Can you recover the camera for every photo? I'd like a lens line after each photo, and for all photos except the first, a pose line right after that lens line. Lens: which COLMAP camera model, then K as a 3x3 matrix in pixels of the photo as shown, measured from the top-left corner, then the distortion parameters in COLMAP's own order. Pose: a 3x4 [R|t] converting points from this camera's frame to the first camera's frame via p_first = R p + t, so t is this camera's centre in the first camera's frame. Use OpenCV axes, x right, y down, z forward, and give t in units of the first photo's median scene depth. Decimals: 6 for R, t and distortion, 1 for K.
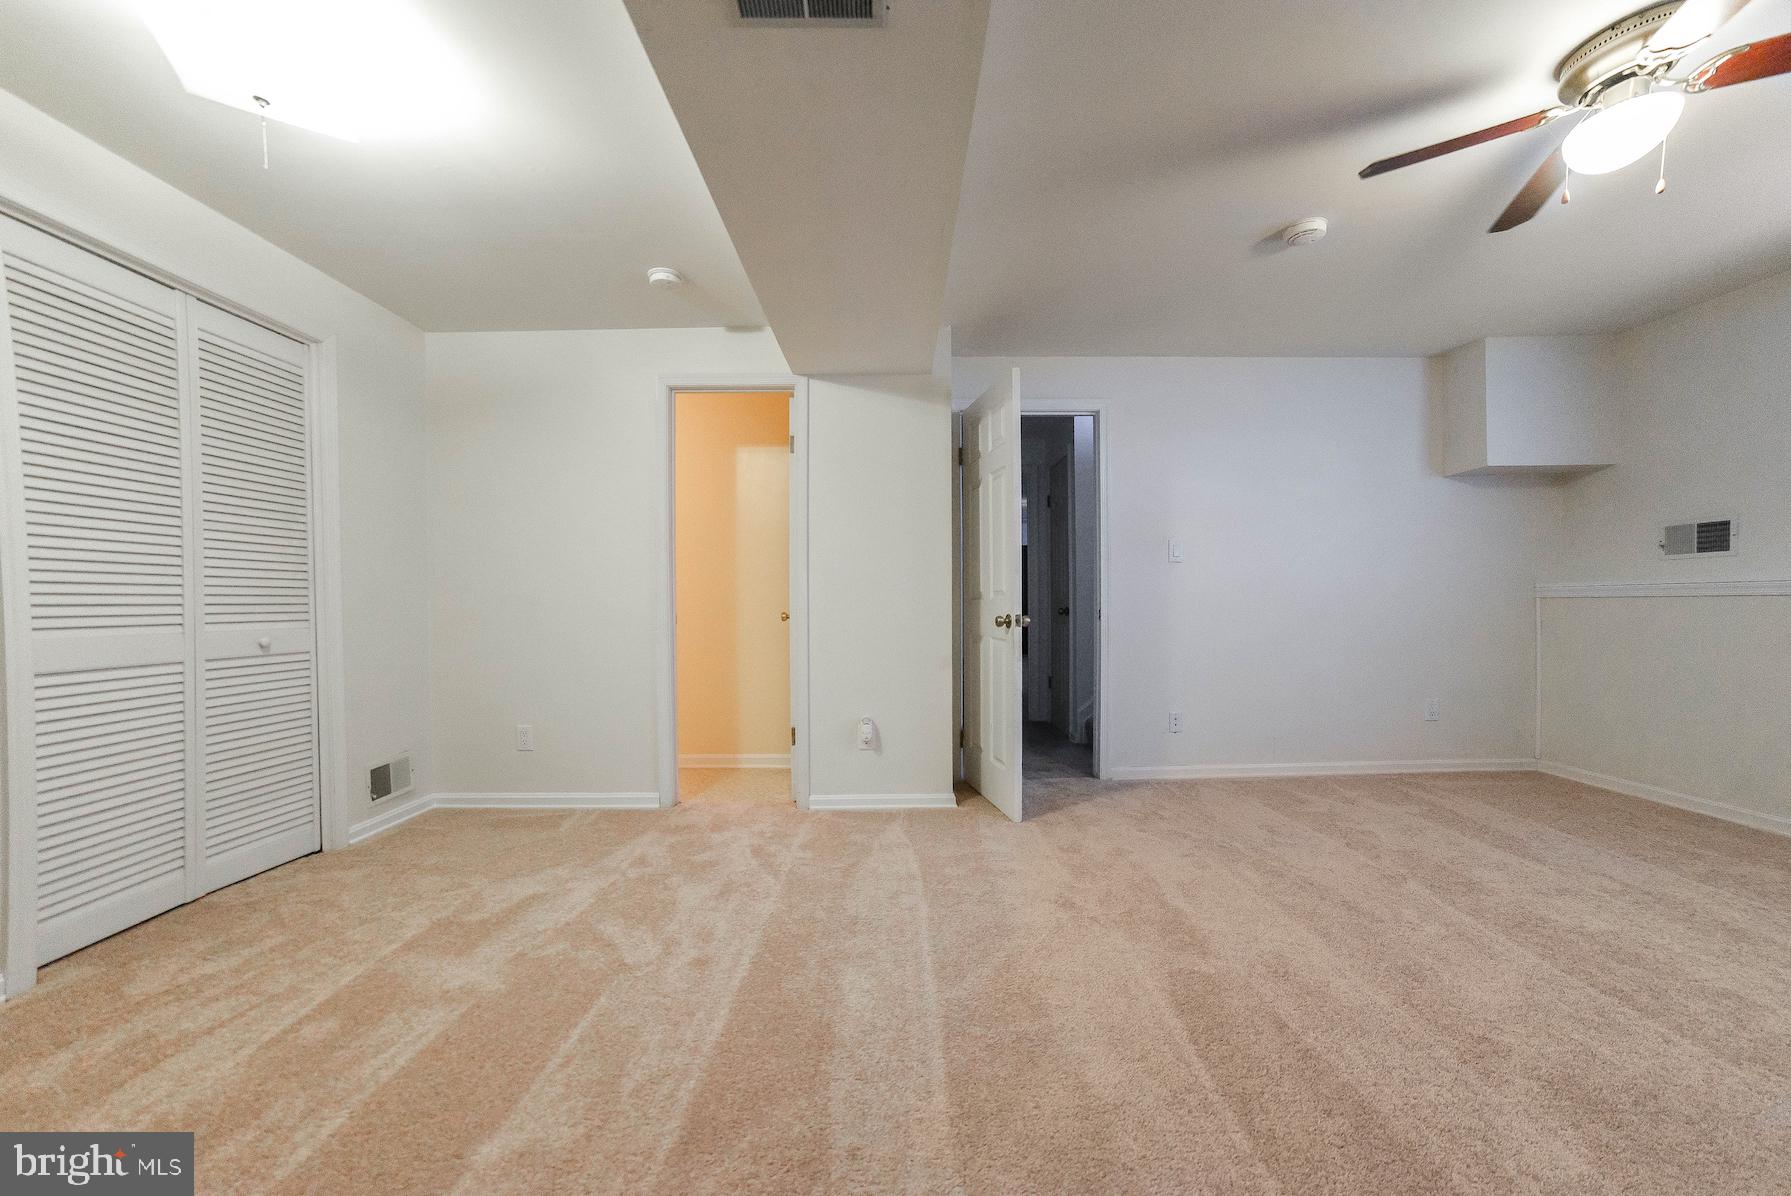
lens RADIAL K [[714.8, 0, 907.3], [0, 714.8, 611.0], [0, 0, 1]] dist [-0.078835, 0.044879]
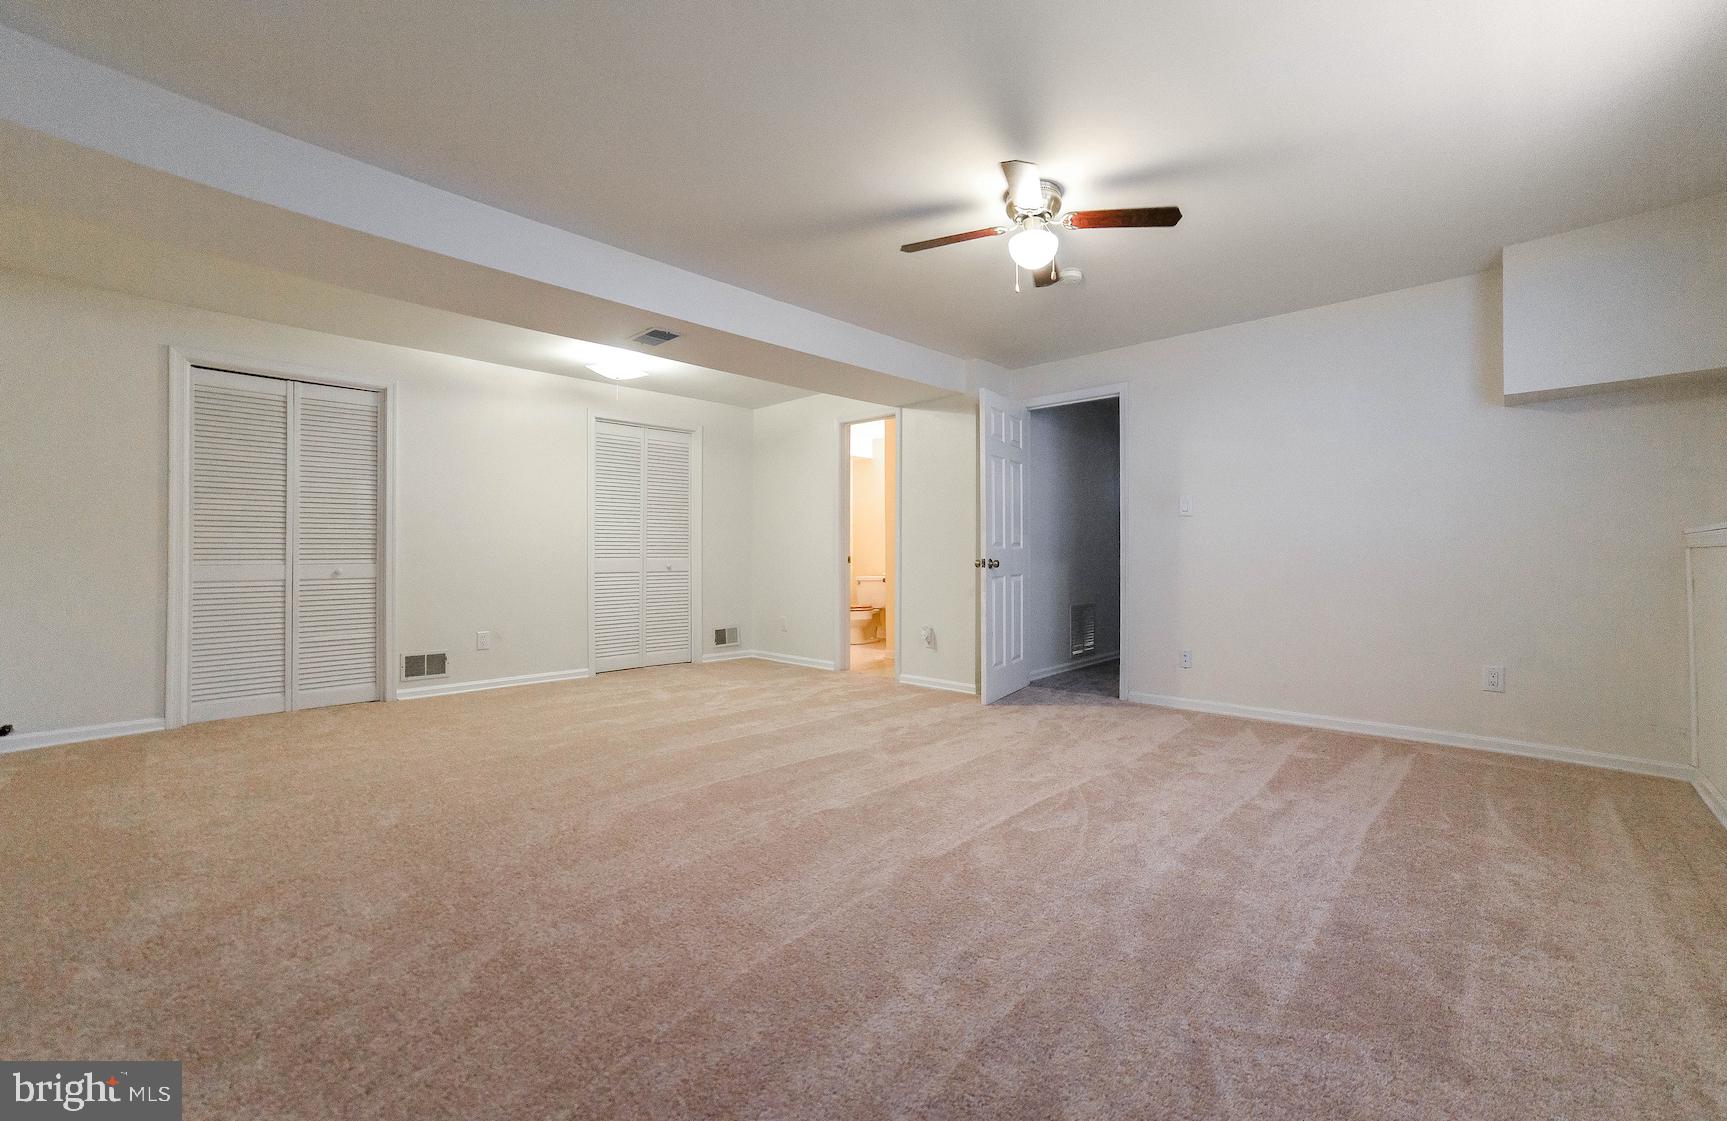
lens RADIAL K [[690.8, 0, 863.3], [0, 690.8, 547.2], [0, 0, 1]] dist [-0.047998, 0.000176]
pose [[0.713376, -0.000530, -0.700781, 0.998582], [-0.013524, 0.999803, -0.014524, 0.005789], [0.700651, 0.019839, 0.713229, -0.168769]]
